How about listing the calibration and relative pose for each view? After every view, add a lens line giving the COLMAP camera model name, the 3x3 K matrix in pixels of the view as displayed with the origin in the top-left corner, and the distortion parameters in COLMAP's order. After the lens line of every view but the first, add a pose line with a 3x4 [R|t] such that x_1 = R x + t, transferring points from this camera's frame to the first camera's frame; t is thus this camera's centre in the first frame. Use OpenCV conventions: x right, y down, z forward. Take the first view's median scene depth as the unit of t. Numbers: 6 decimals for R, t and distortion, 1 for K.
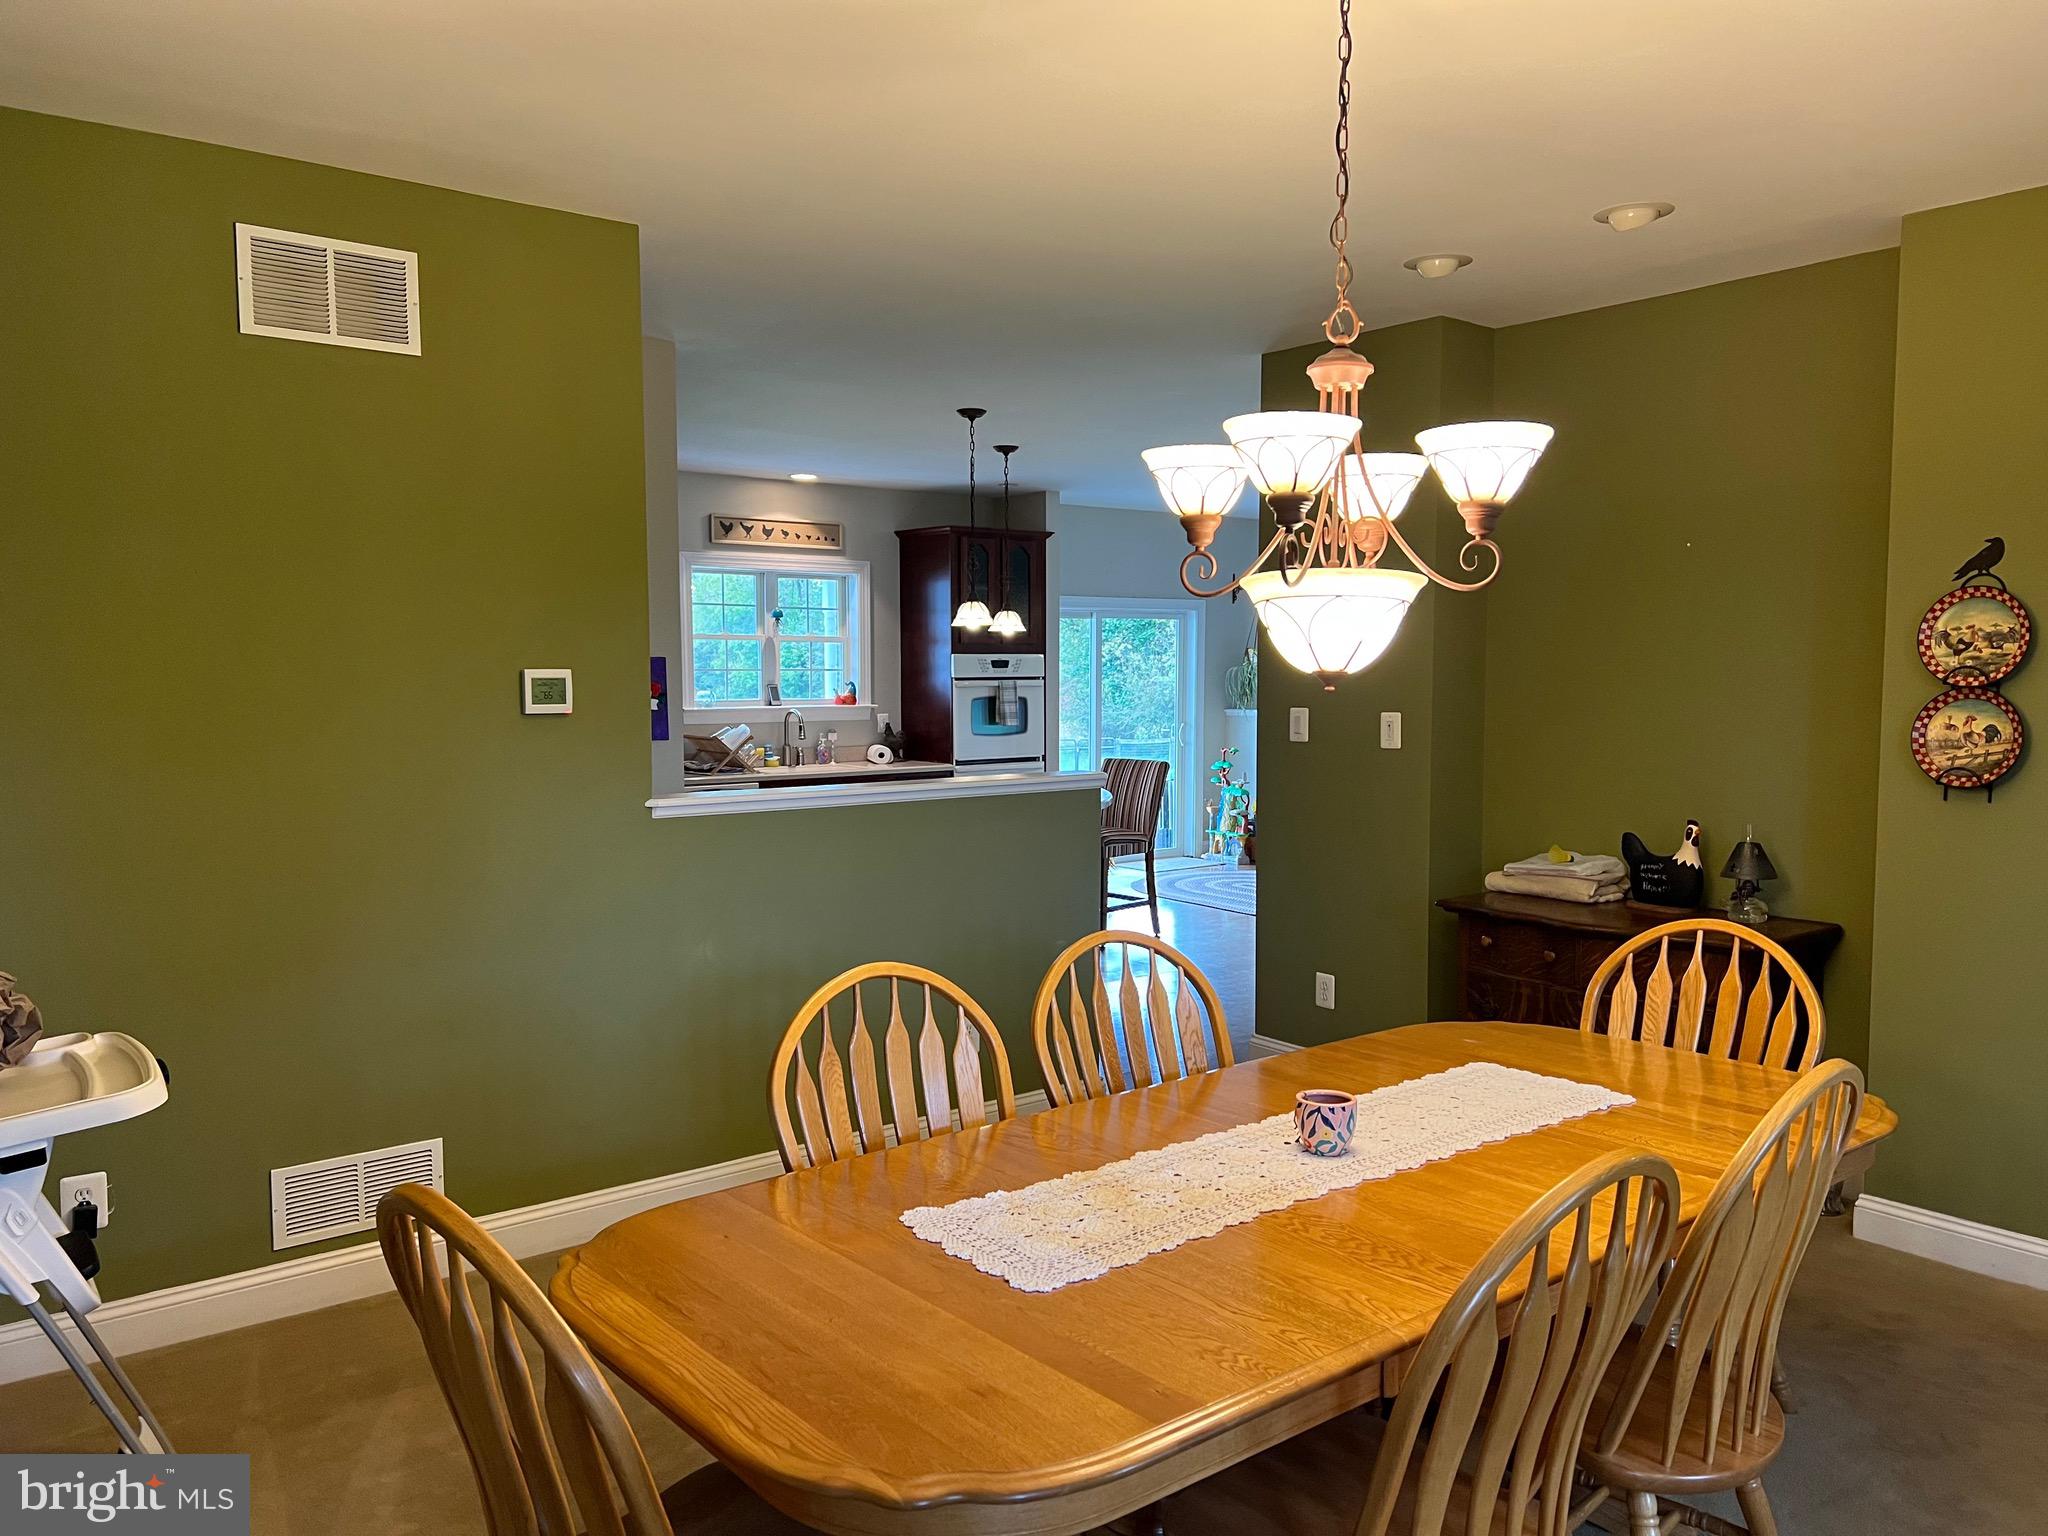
lens RADIAL K [[1506.1, 0, 1019.4], [0, 1506.1, 774.8], [0, 0, 1]] dist [0.112408, -0.173095]
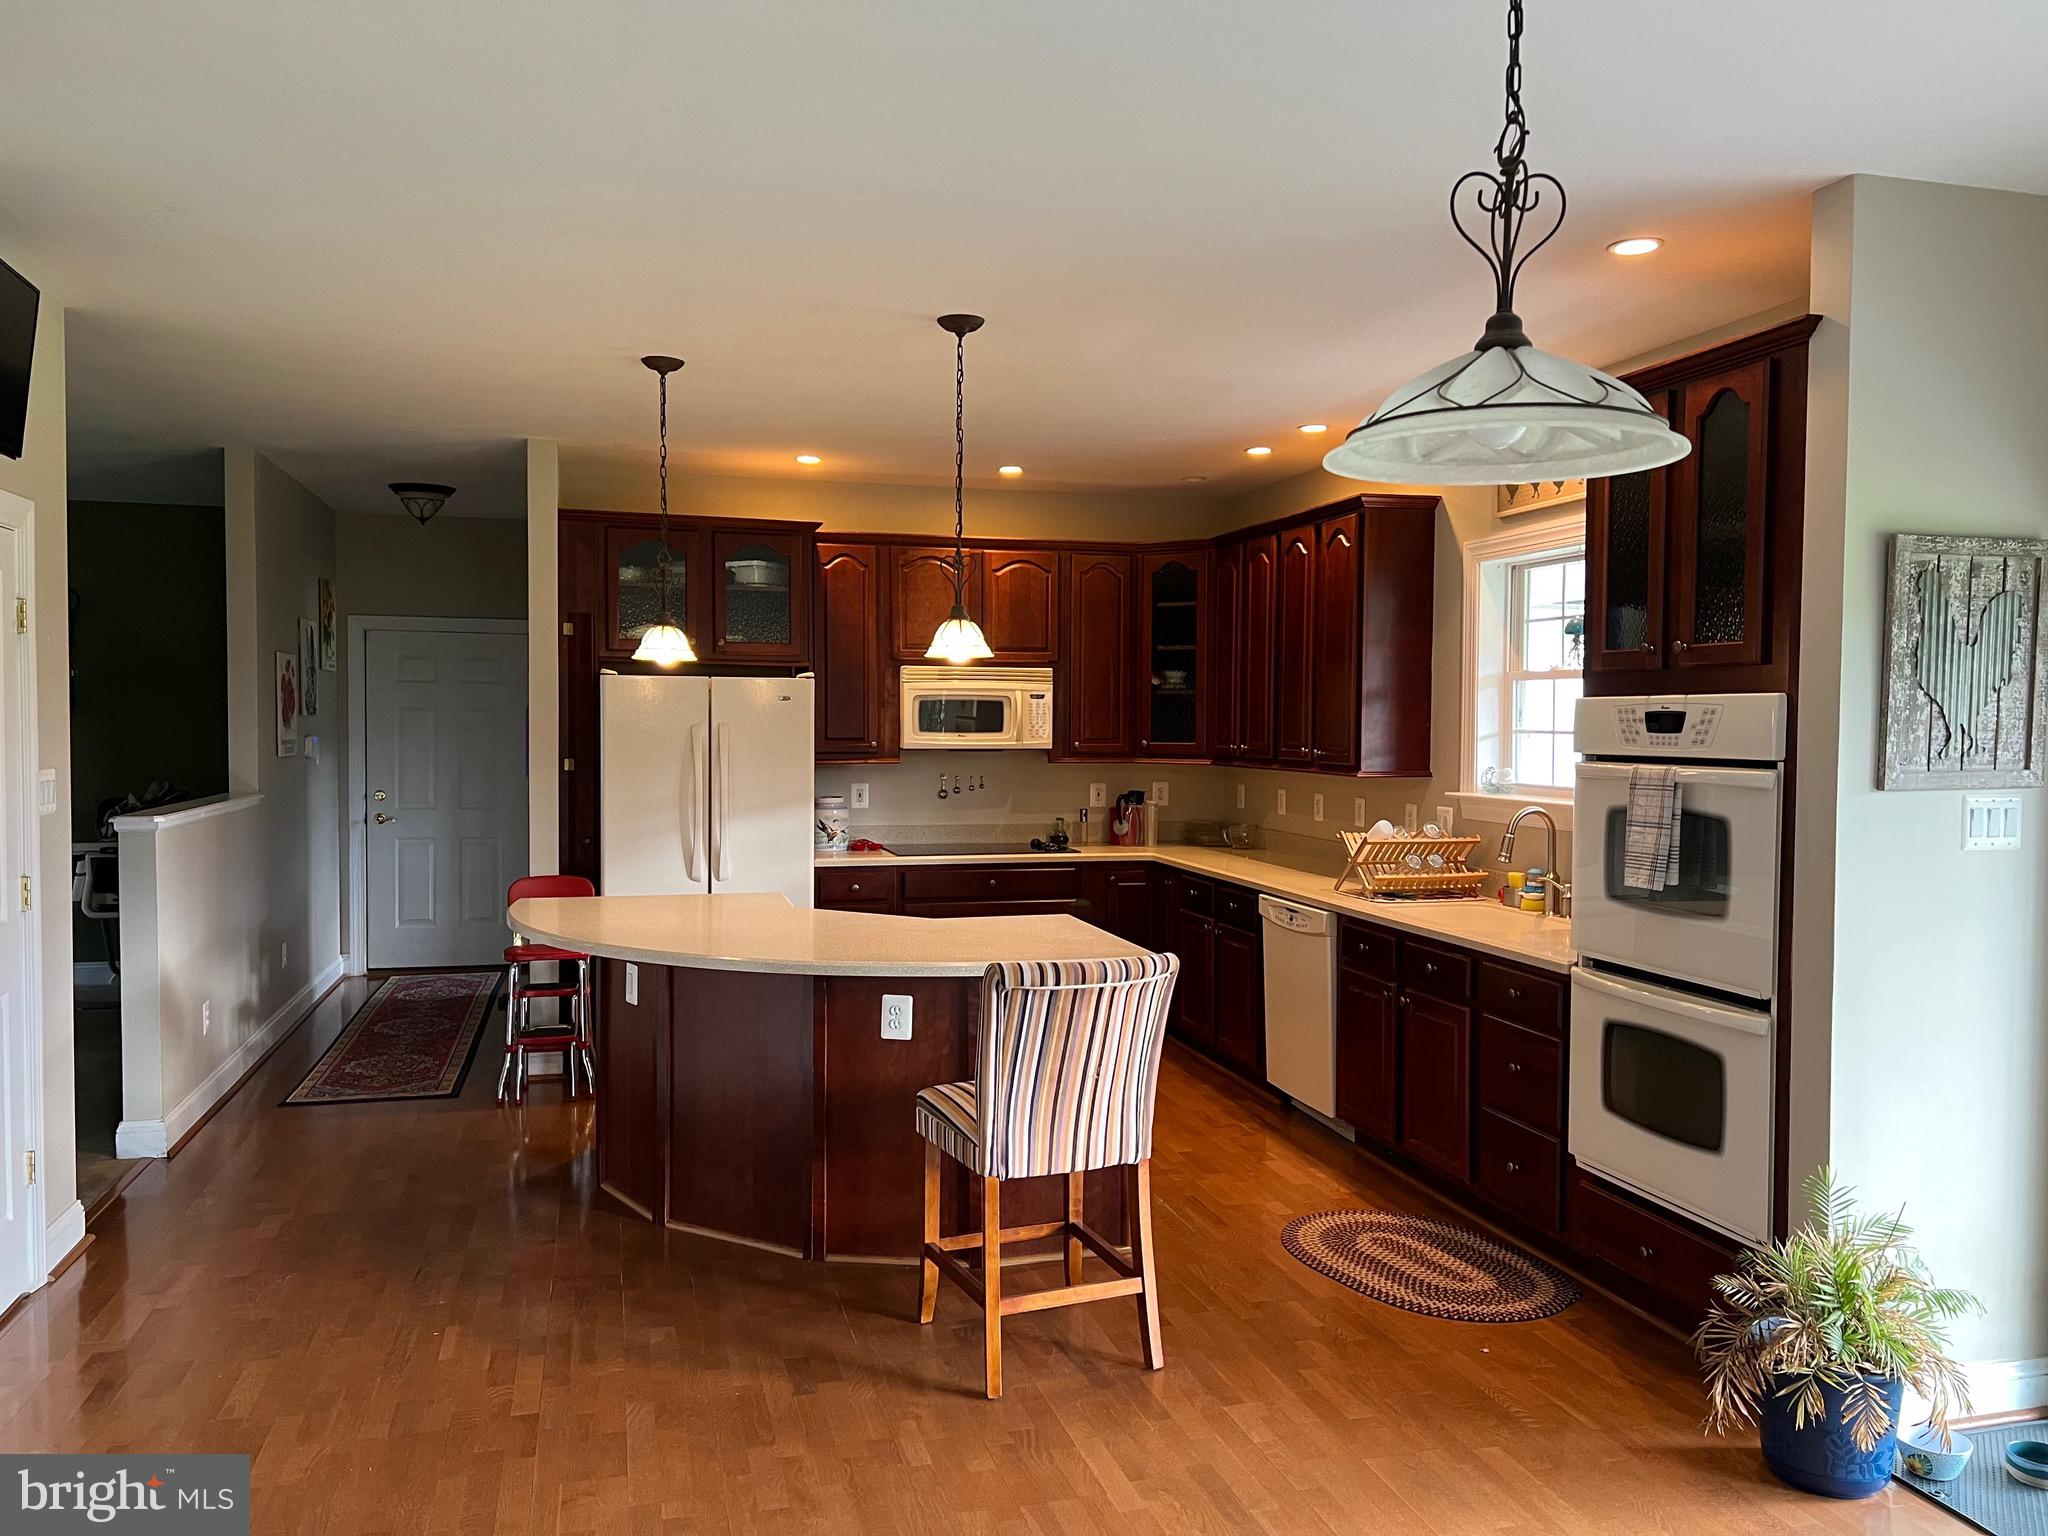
lens RADIAL K [[1506.1, 0, 1019.4], [0, 1506.1, 774.8], [0, 0, 1]] dist [0.112408, -0.173095]
pose [[-0.369493, 0.031889, -0.928686, 0.401395], [-0.079427, 0.994670, 0.065756, -0.072944], [0.925833, 0.098059, -0.364990, 0.994830]]
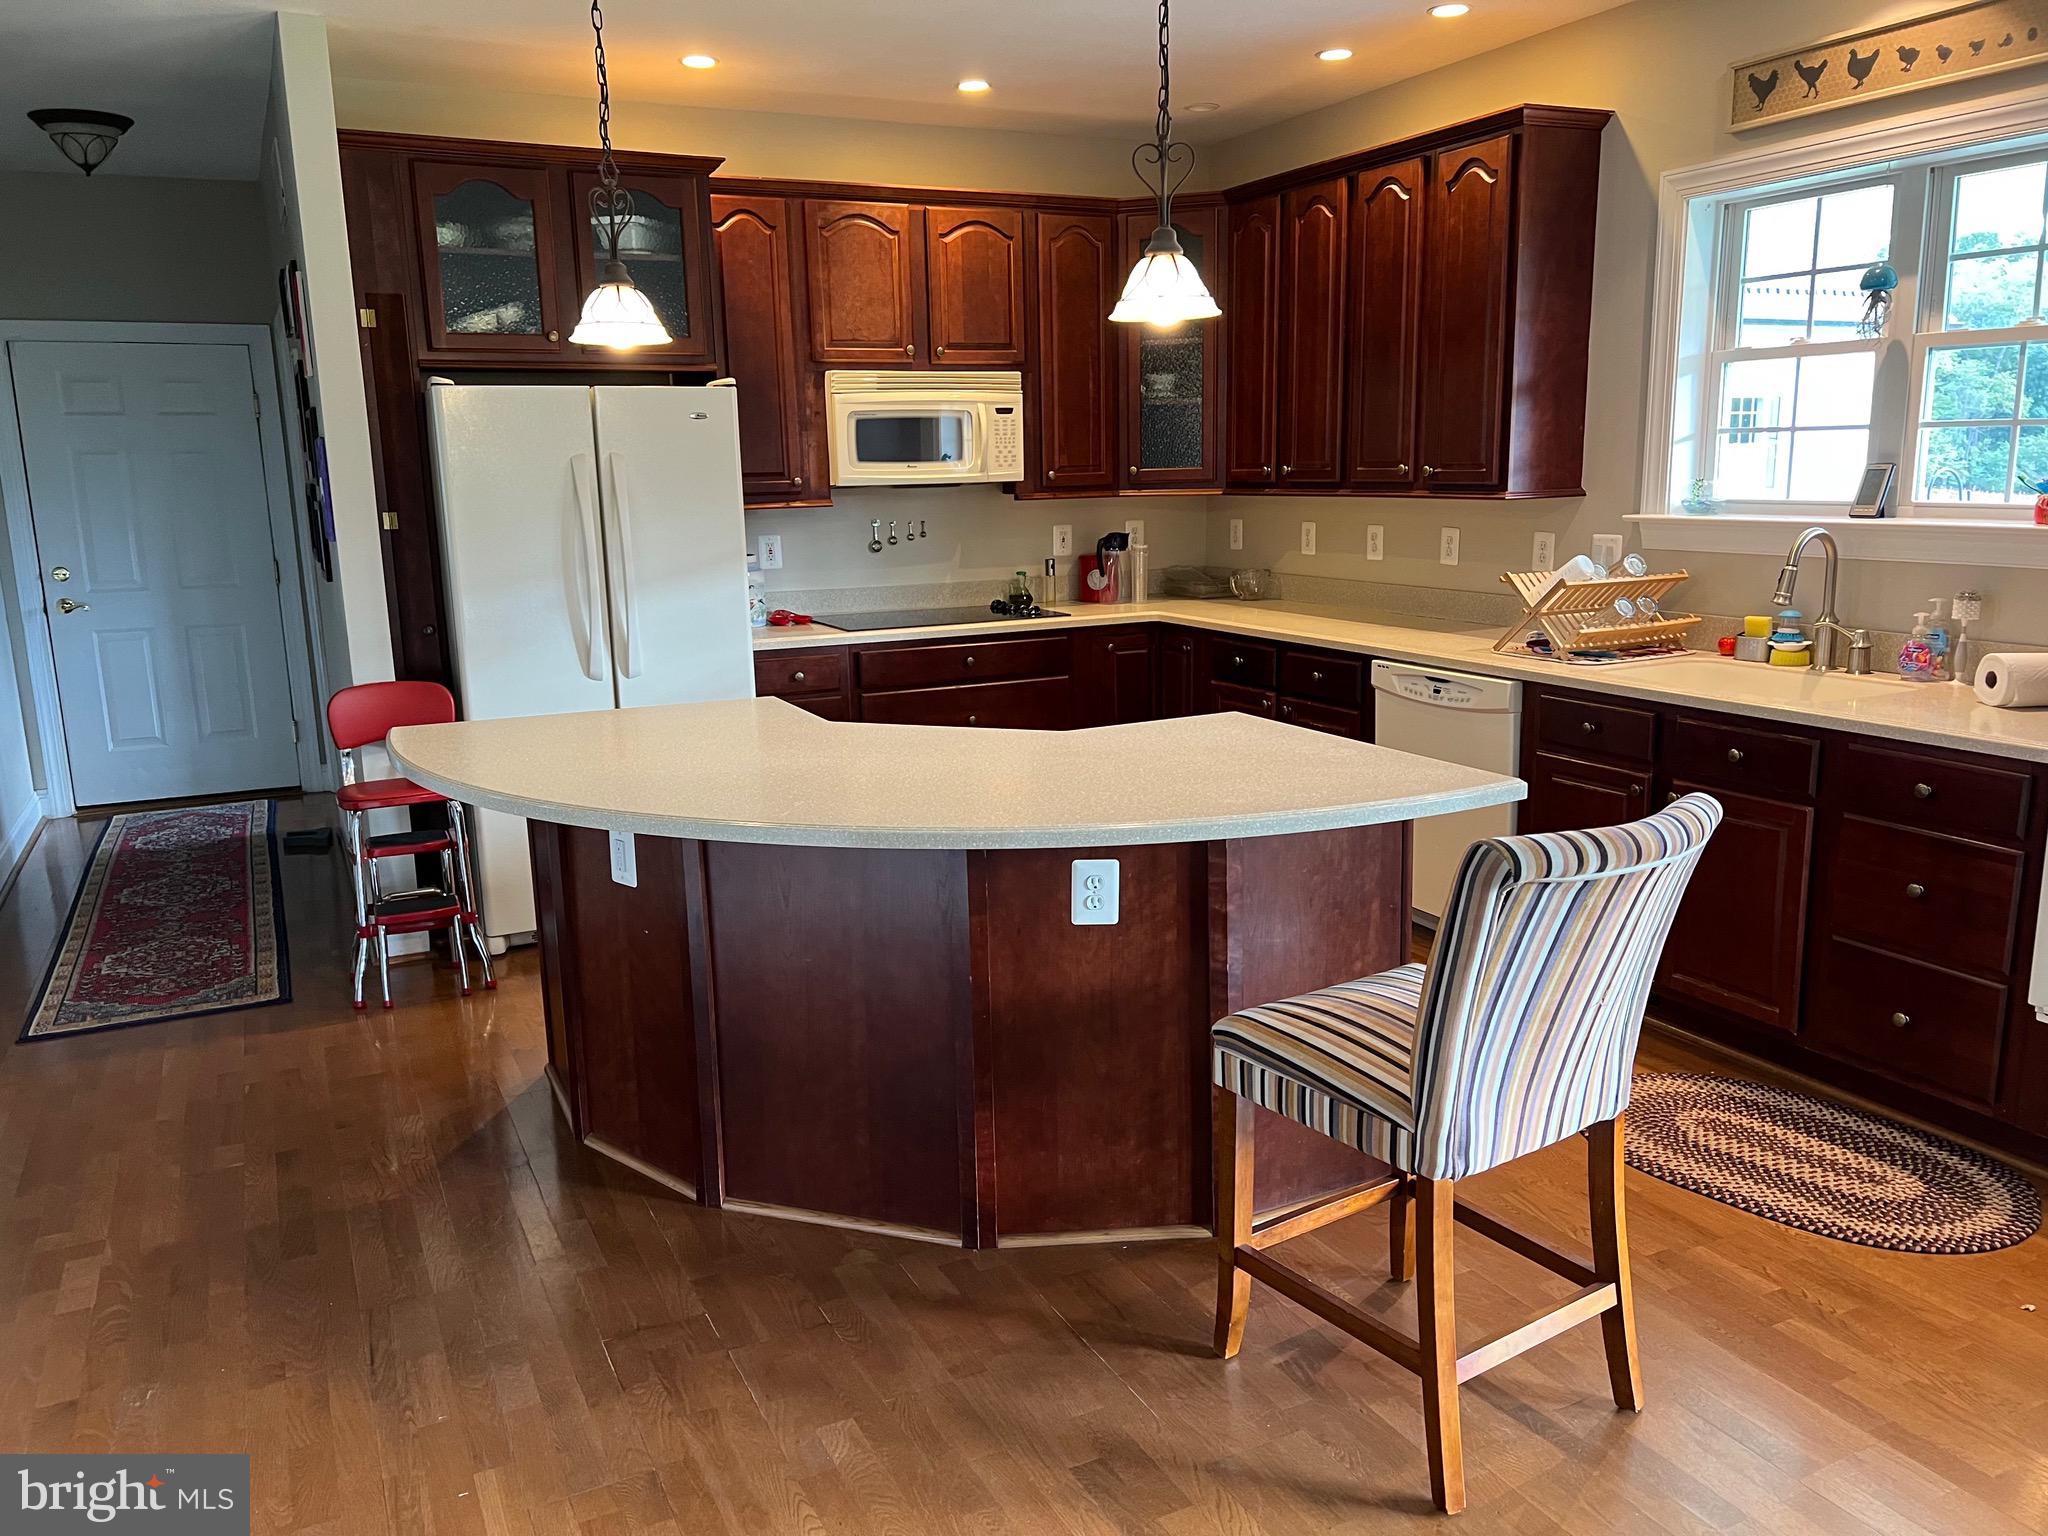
lens RADIAL K [[1538.2, 0, 1024.0], [0, 1538.2, 768.0], [0, 0, 1]] dist [0.072210, -0.072307]
pose [[-0.186927, 0.199365, -0.961931, 0.288506], [-0.055154, 0.975516, 0.212898, -0.055772], [0.980824, 0.092851, -0.171355, 0.843505]]
